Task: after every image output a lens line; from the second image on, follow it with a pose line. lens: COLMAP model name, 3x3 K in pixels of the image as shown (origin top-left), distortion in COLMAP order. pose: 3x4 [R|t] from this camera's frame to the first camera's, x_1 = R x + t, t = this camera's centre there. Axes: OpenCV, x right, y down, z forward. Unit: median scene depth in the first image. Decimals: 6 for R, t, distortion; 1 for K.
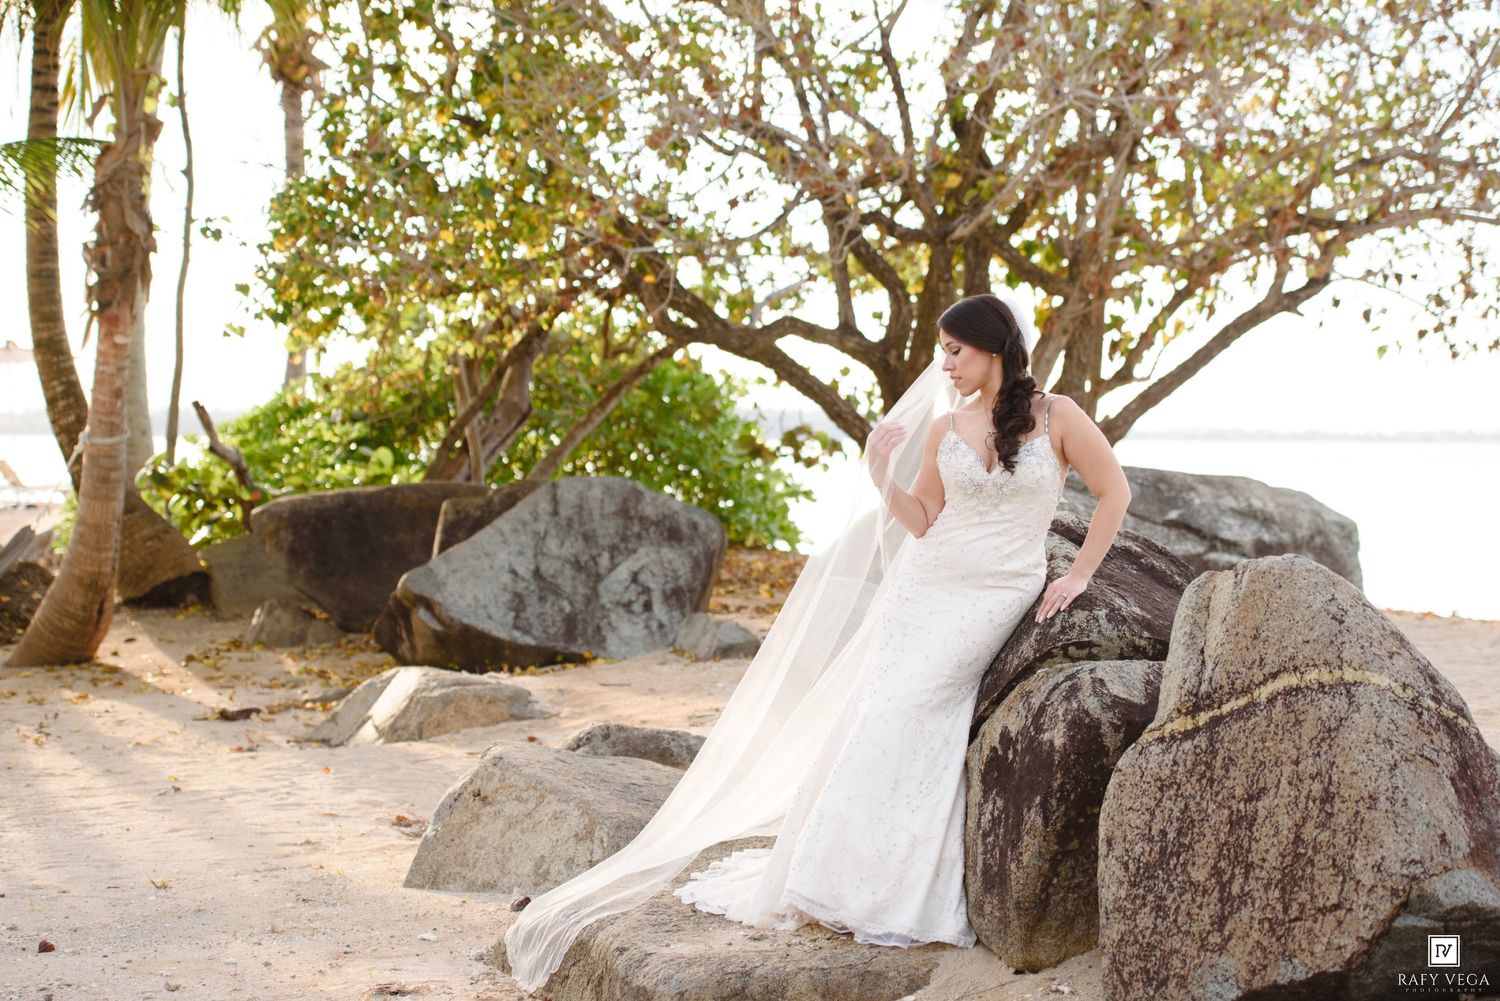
lens RADIAL K [[3461.1, 0, 750.0], [0, 3461.1, 500.5], [0, 0, 1]] dist [-0.072831, -0.318172]
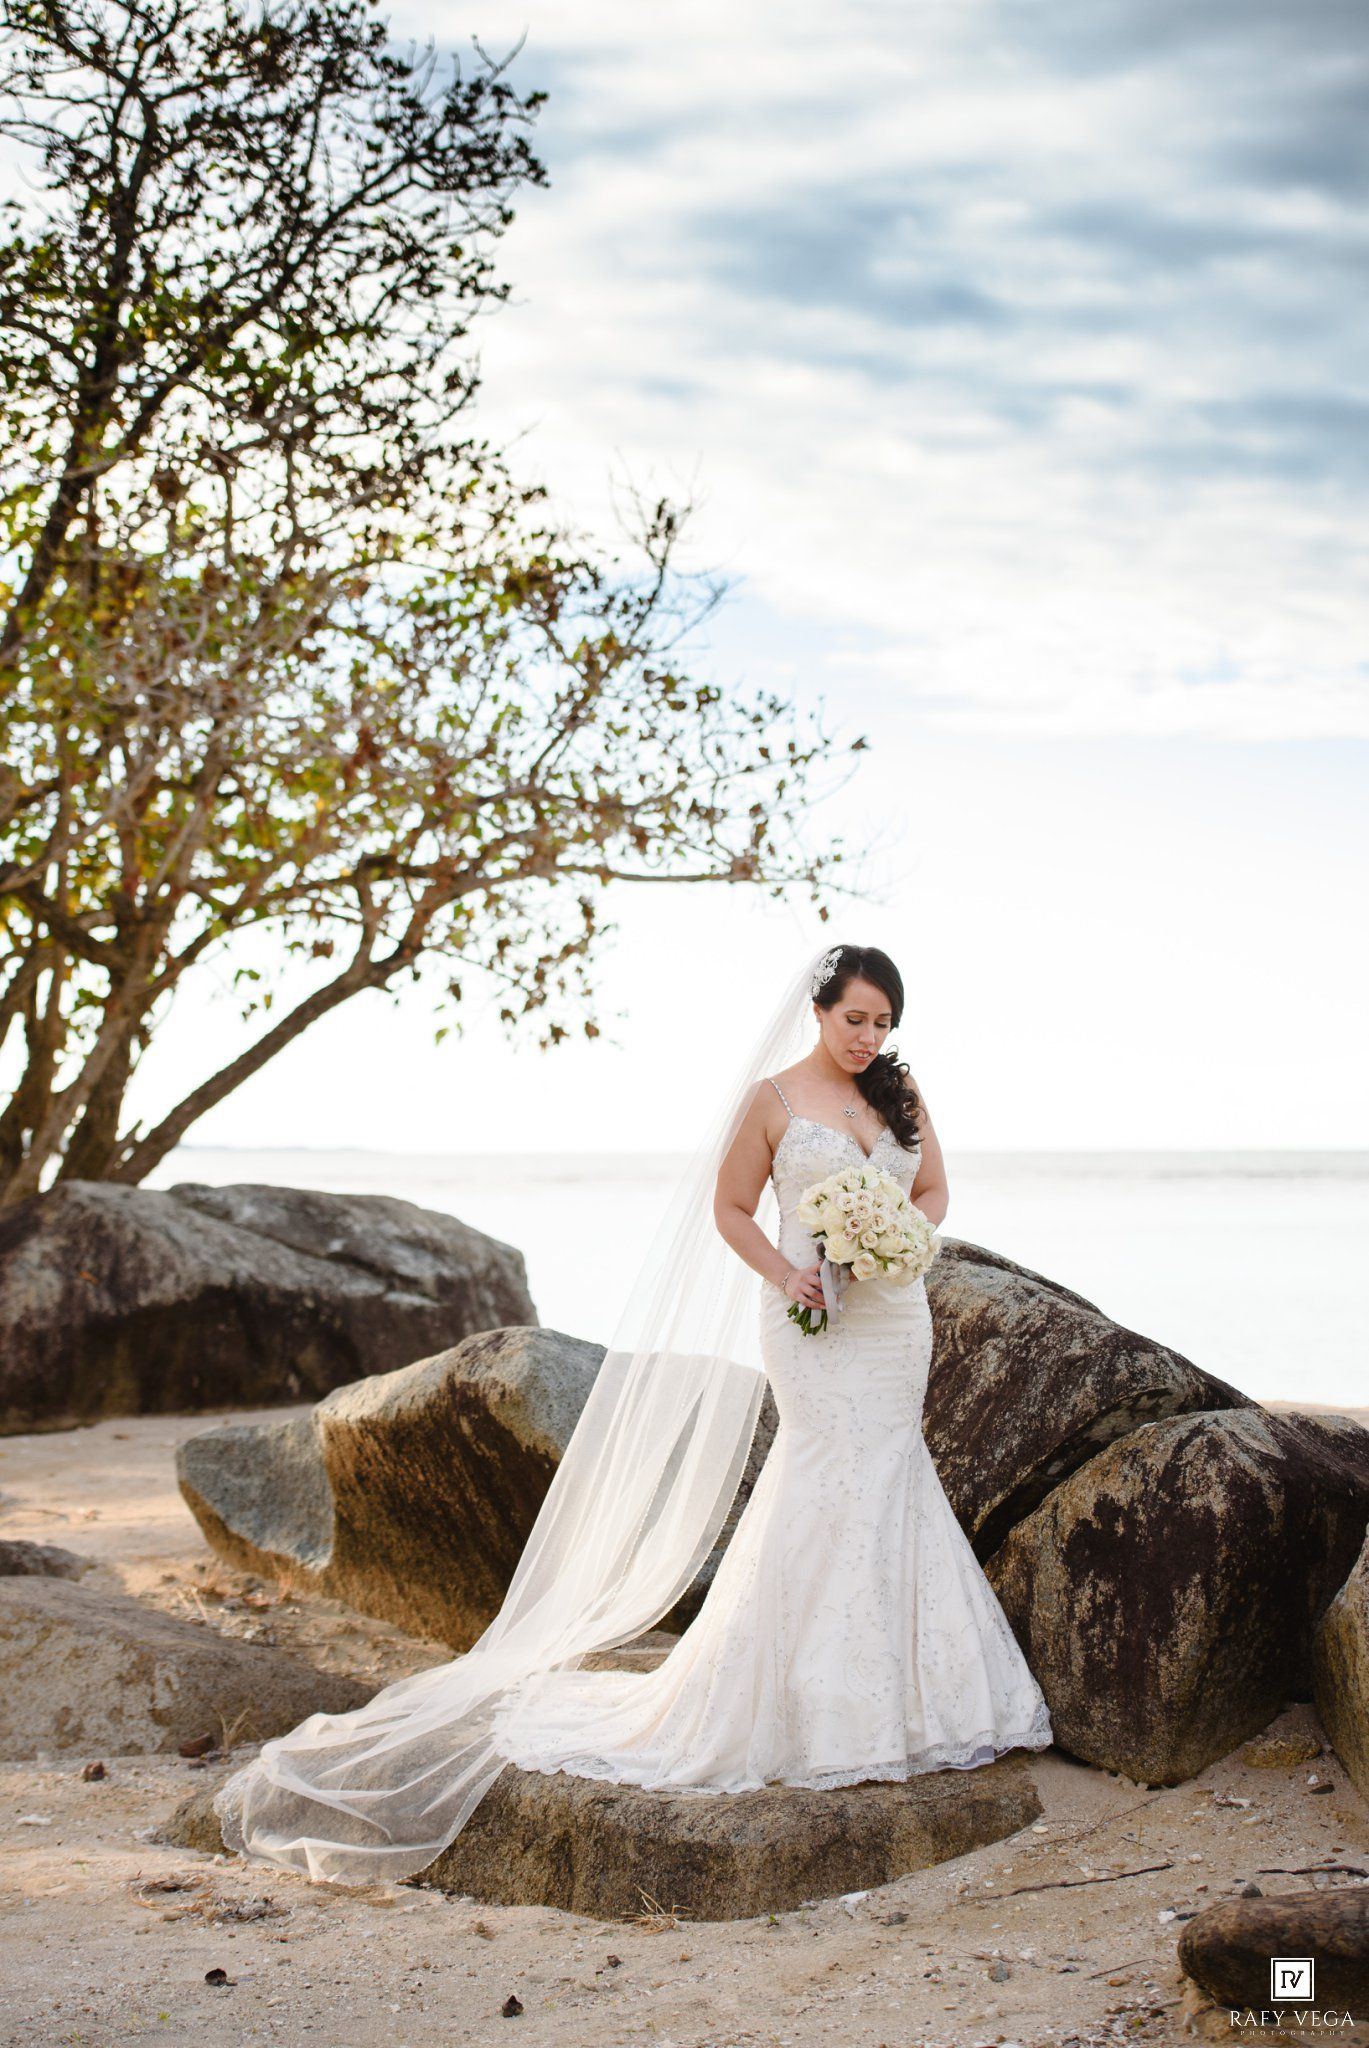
lens RADIAL K [[4659.6, 0, 625.7], [0, 4659.6, 1024.5], [0, 0, 1]] dist [-0.065913, -0.339965]
pose [[0.904585, 0.002190, 0.426288, -0.269111], [0.016650, 0.999042, -0.040464, -0.002153], [-0.425968, 0.043701, 0.903682, 0.018000]]
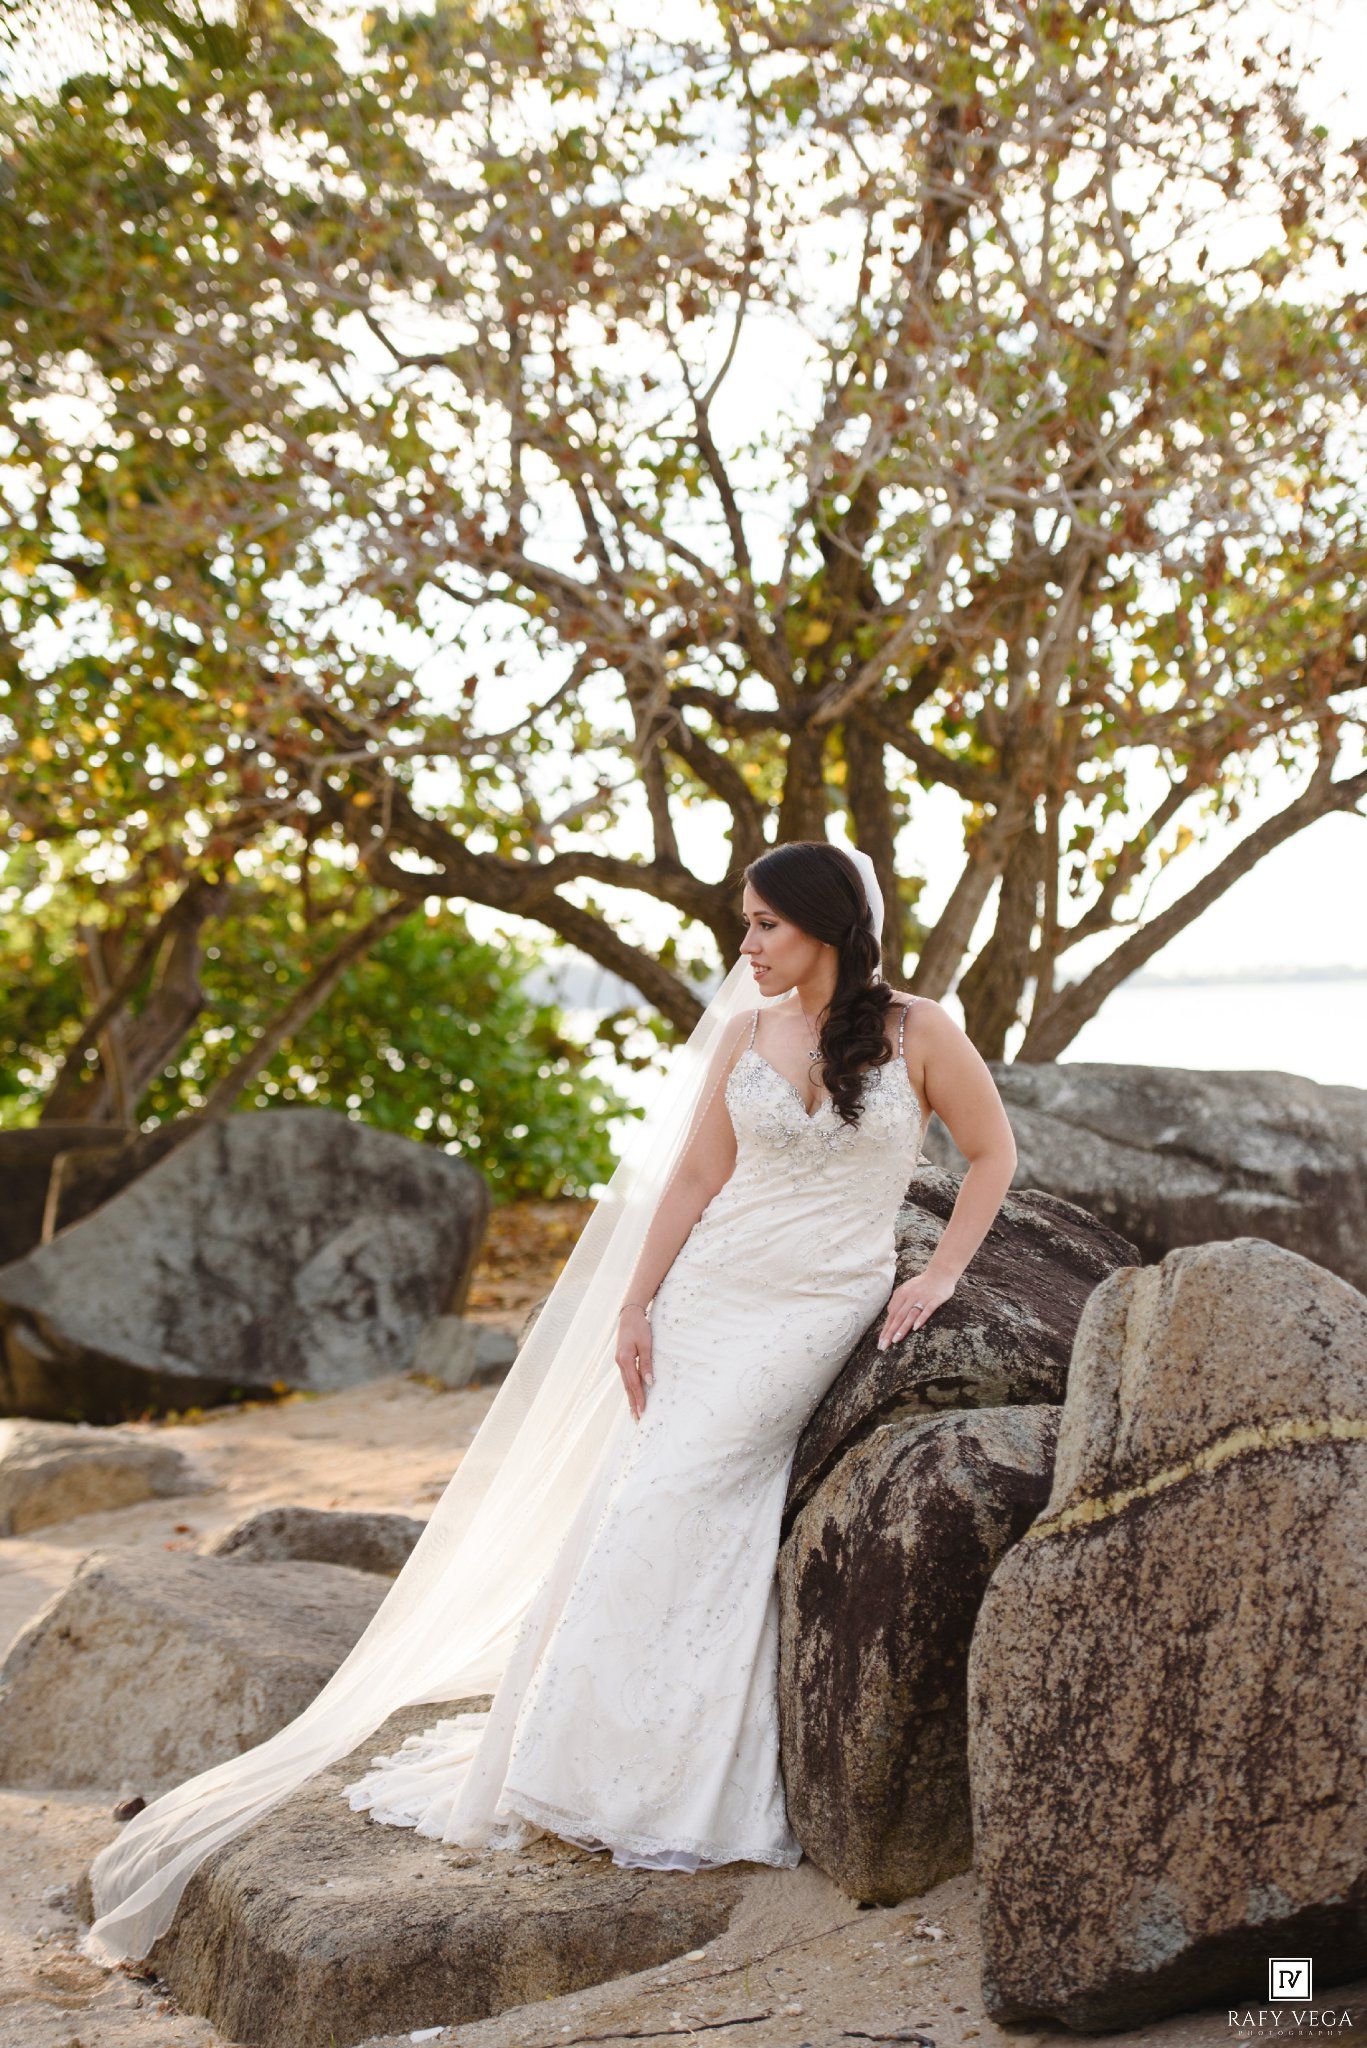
lens RADIAL K [[5266.8, 0, 683.5], [0, 5266.8, 1024.0], [0, 0, 1]] dist [0.113431, 0.205658]
pose [[0.999052, -0.041789, 0.012197, 0.020505], [0.041953, 0.999029, -0.013469, -0.007273], [-0.011623, 0.013968, 0.999835, 0.013580]]
